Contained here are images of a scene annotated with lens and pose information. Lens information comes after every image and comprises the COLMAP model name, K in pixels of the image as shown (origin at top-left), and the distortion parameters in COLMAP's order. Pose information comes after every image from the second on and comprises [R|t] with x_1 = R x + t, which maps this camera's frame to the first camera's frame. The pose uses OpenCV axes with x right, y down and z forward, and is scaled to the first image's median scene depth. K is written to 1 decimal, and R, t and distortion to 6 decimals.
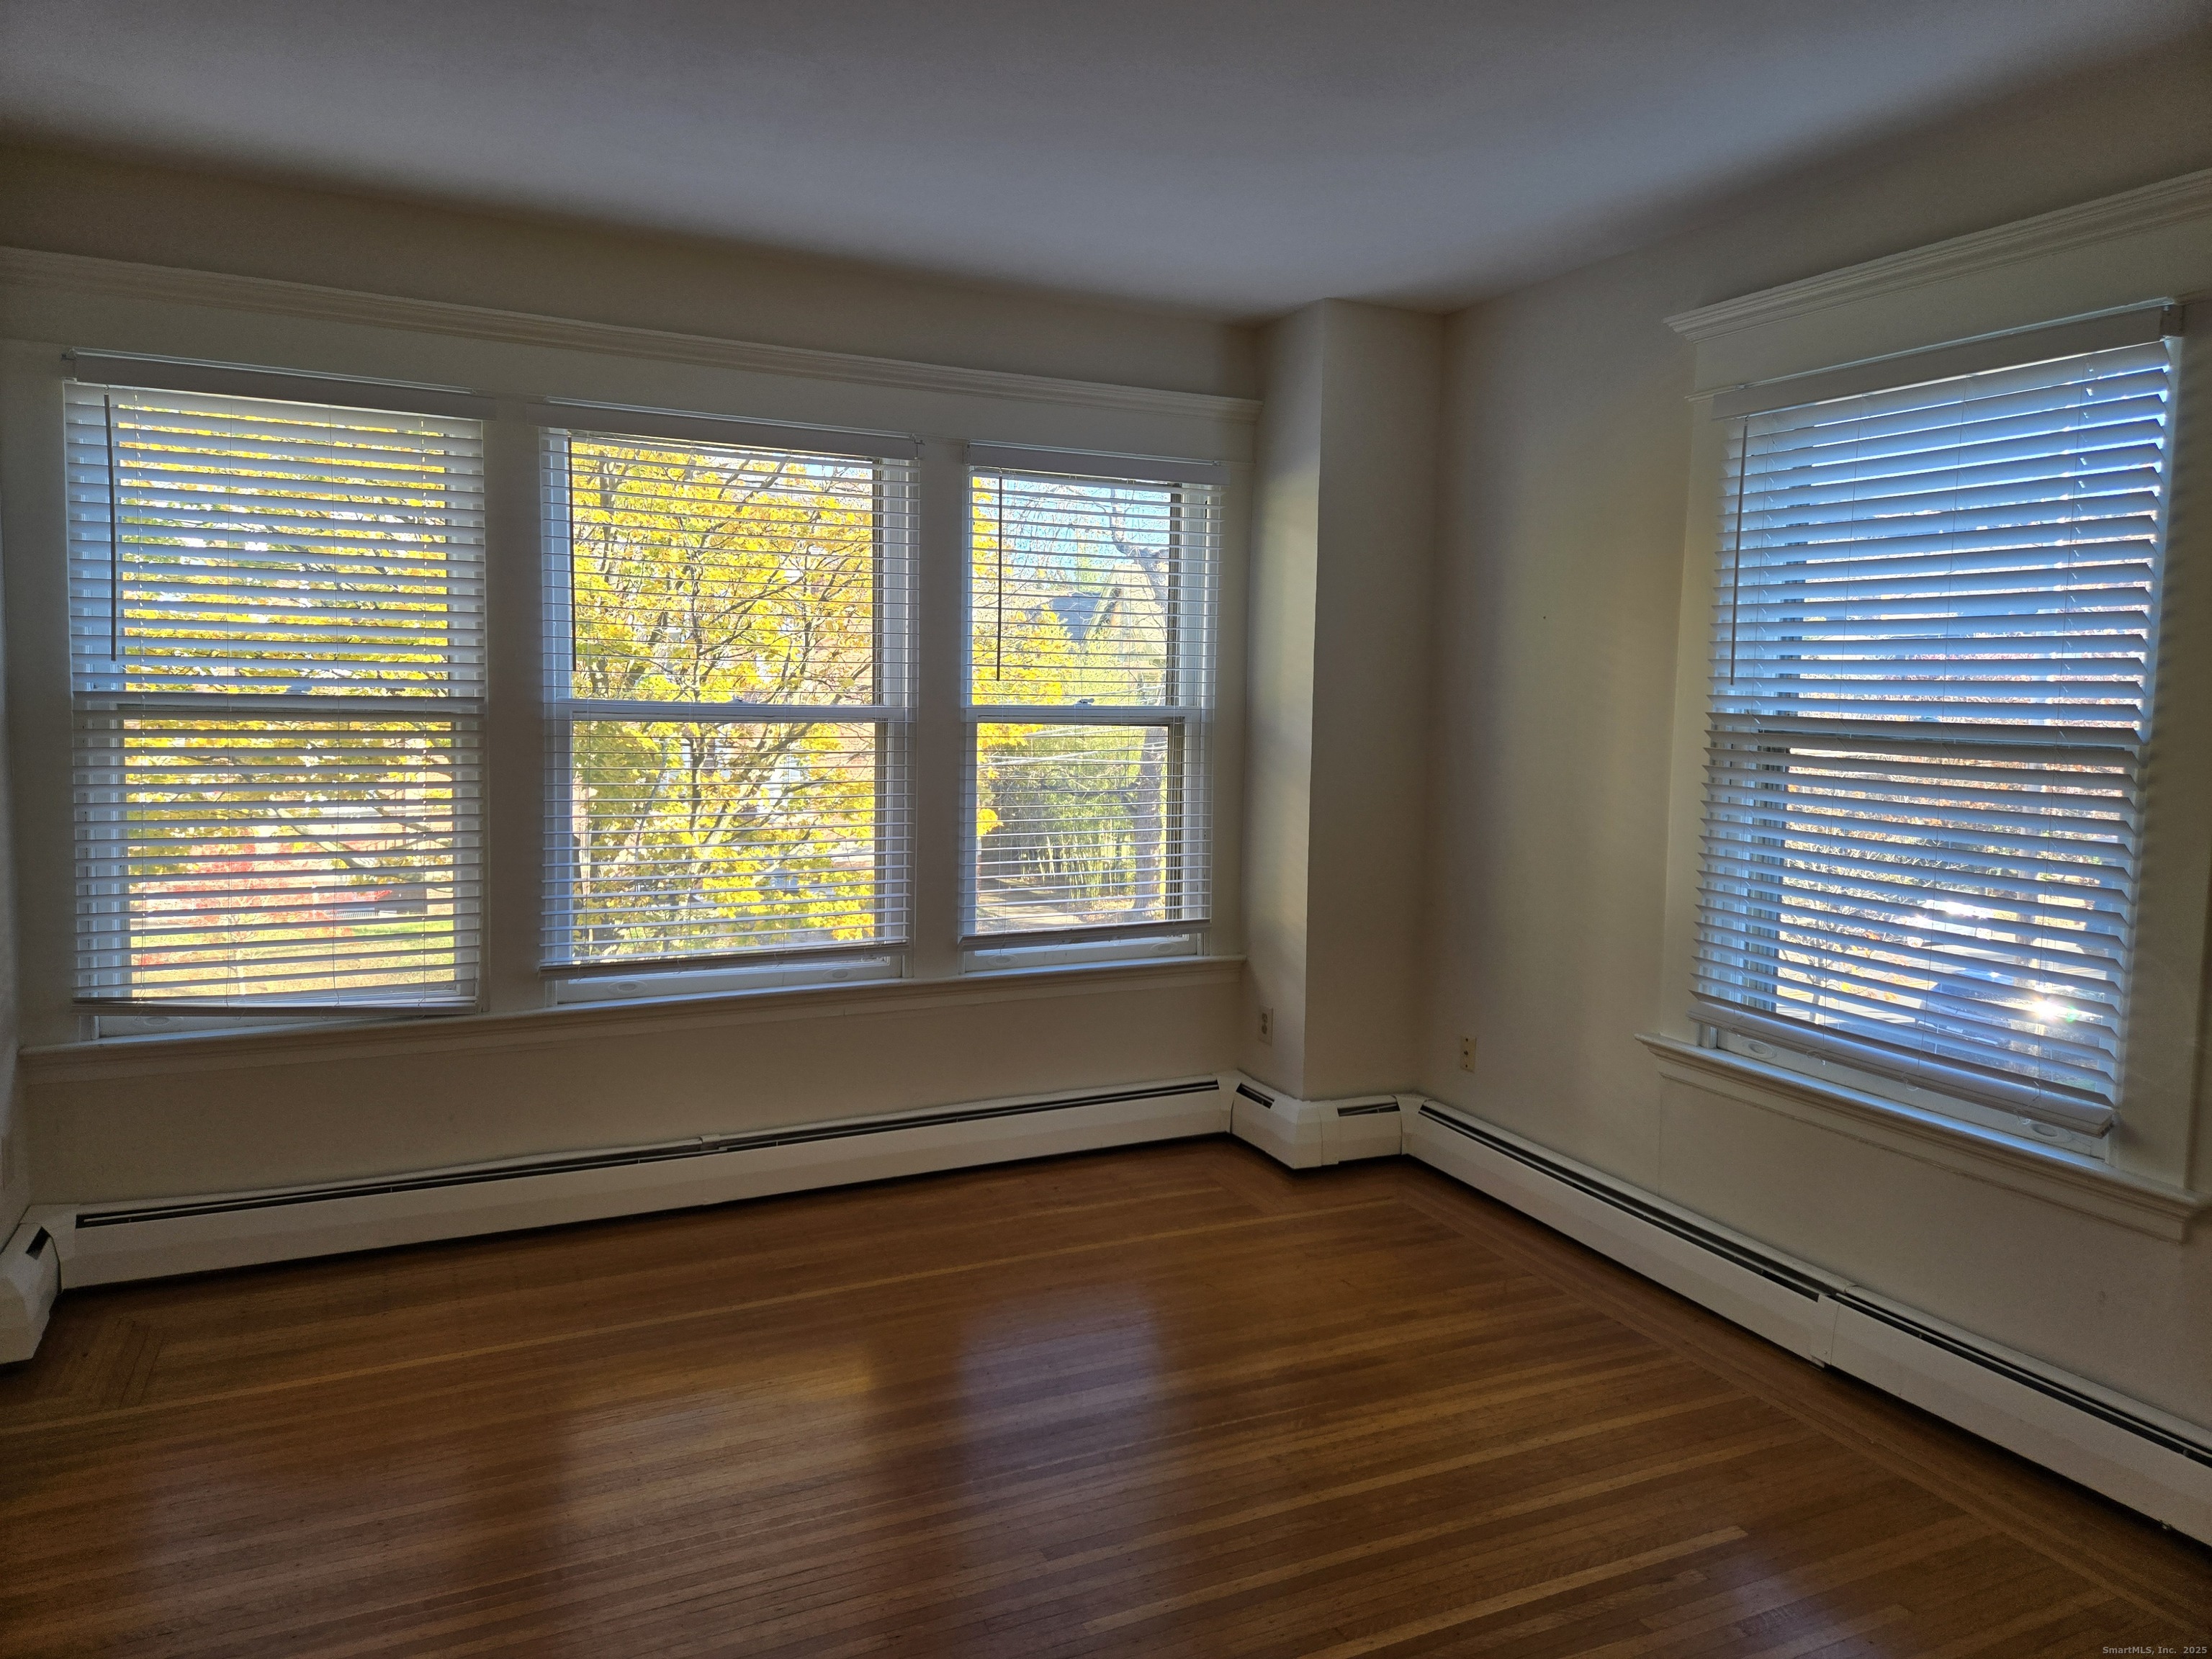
lens RADIAL K [[1464.2, 0, 1107.8], [0, 1464.2, 816.4], [0, 0, 1]] dist [0.088503, -0.073974]
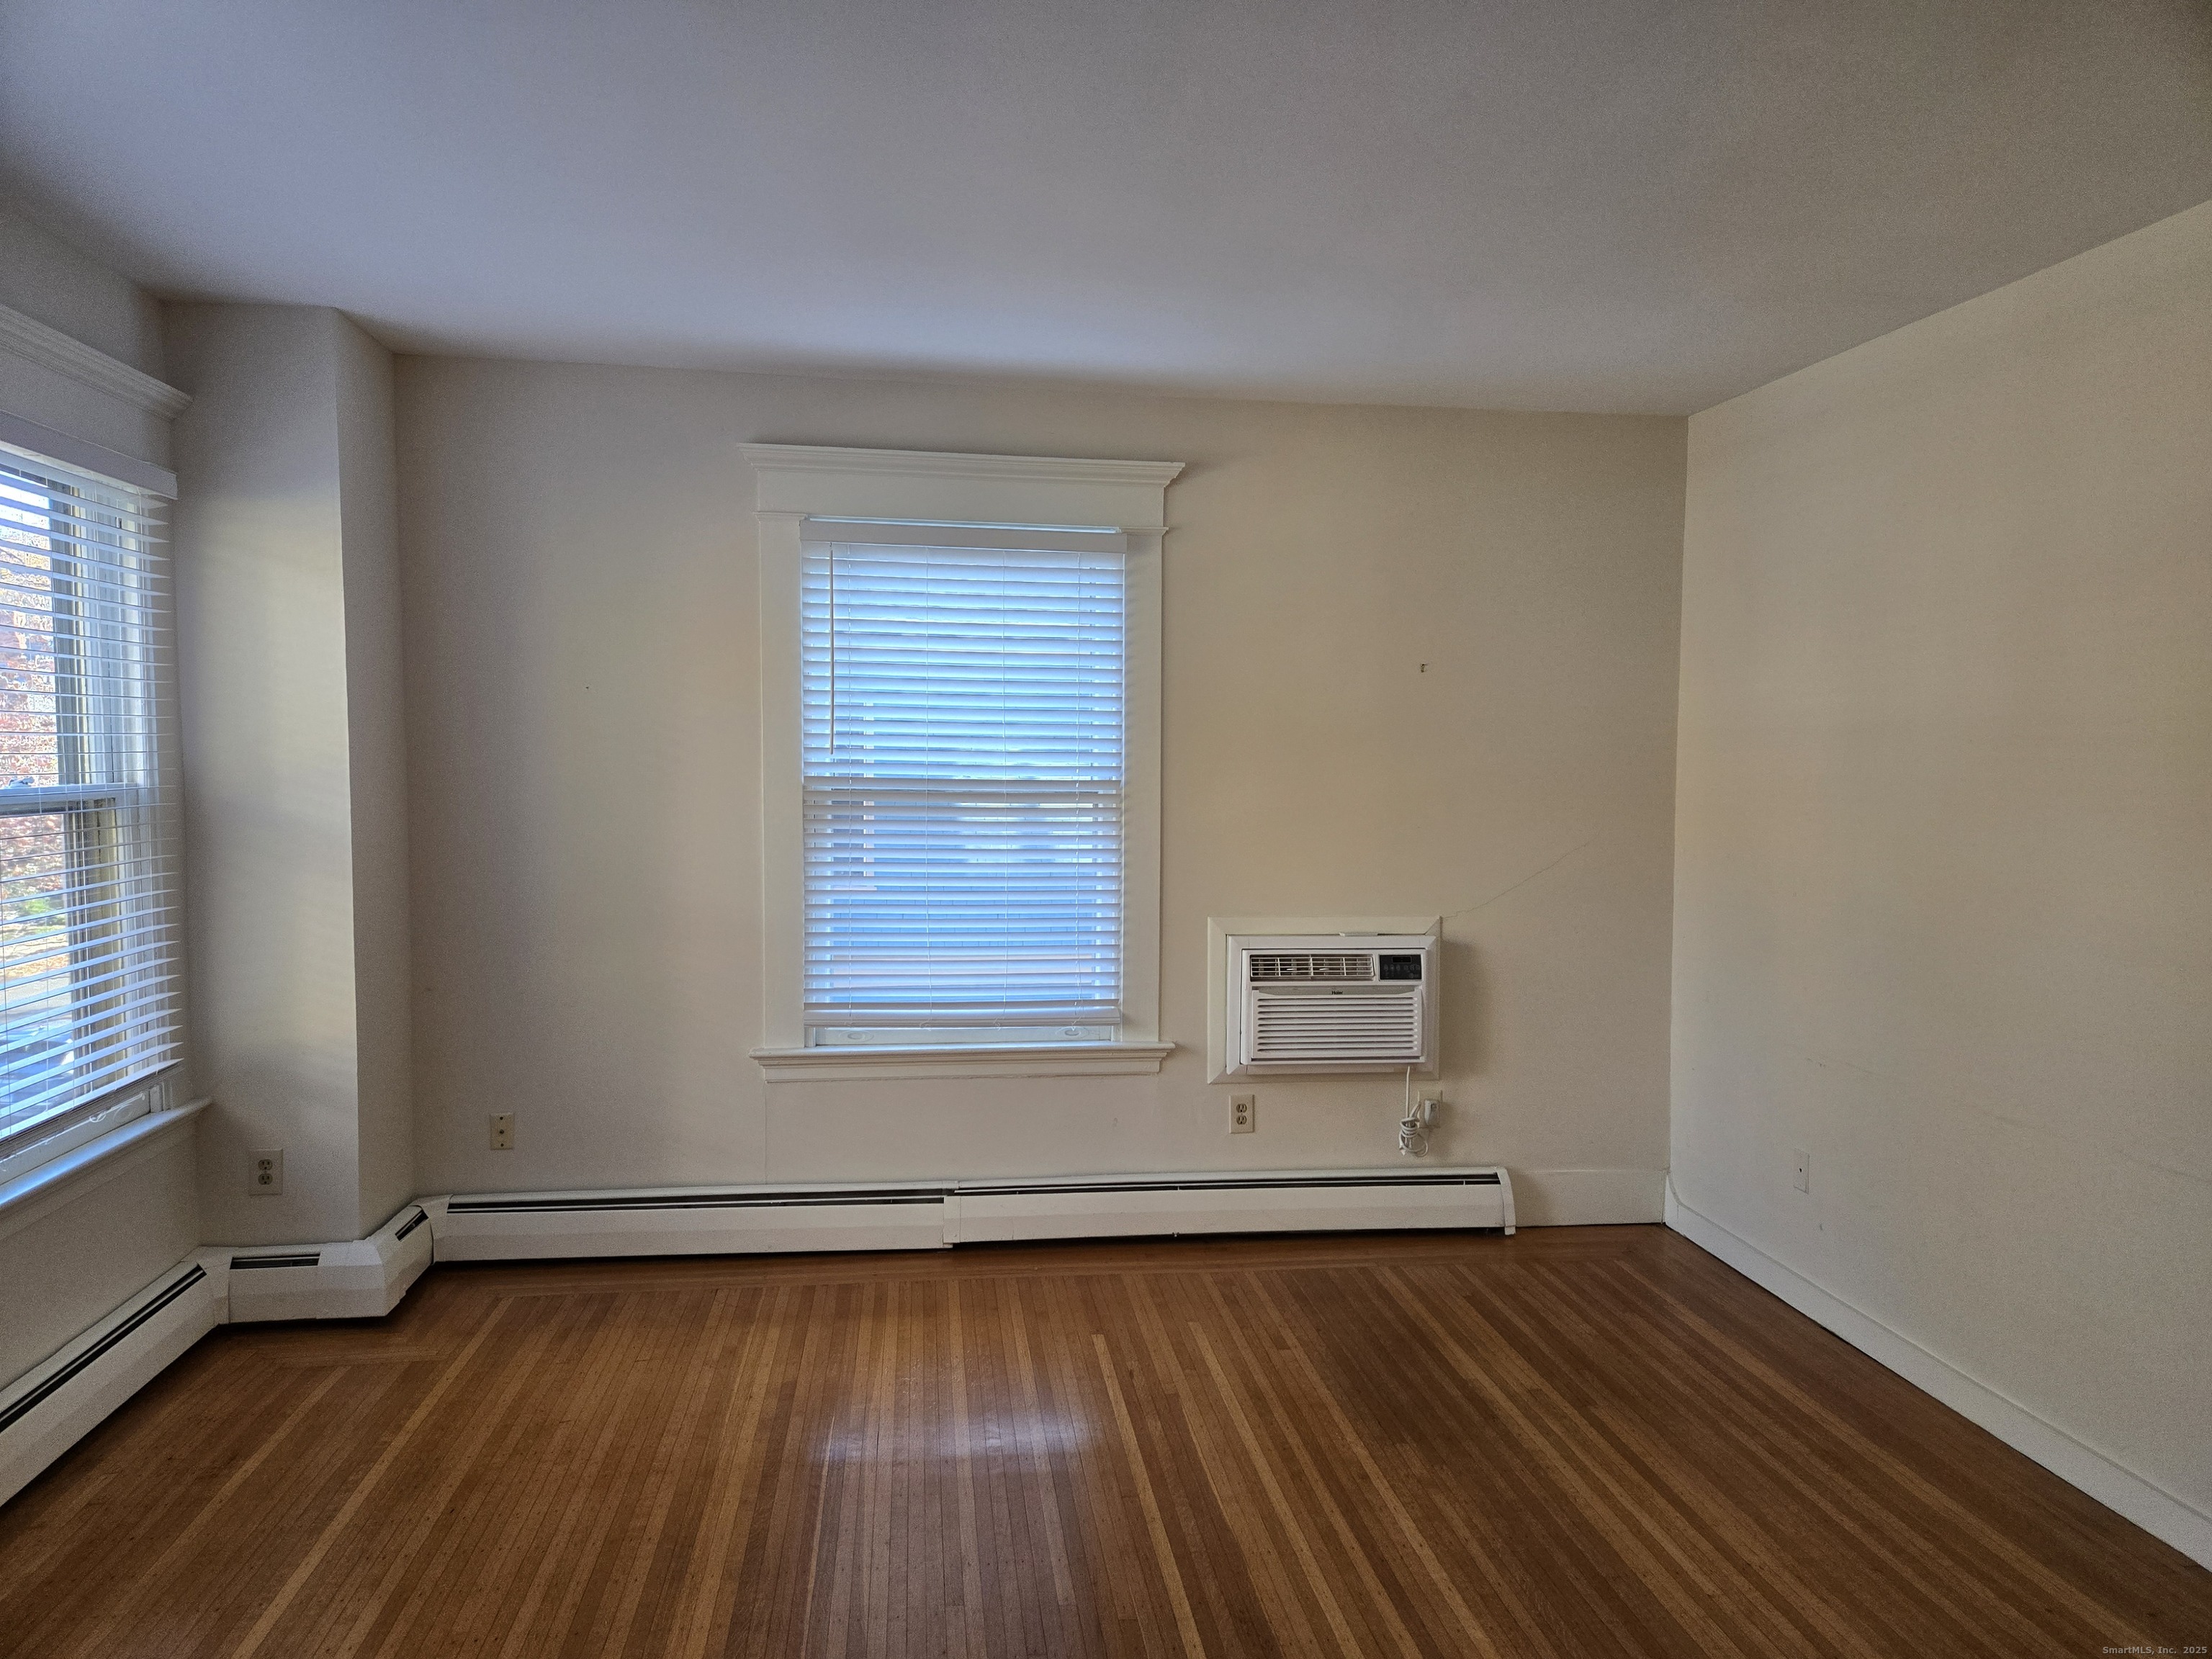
lens RADIAL K [[1464.2, 0, 1104.8], [0, 1464.2, 828.4], [0, 0, 1]] dist [0.088503, -0.073974]
pose [[0.312140, -0.064406, 0.947850, -0.613426], [0.085102, 0.995584, 0.039625, -0.048049], [-0.946217, 0.068295, 0.316243, 0.340436]]
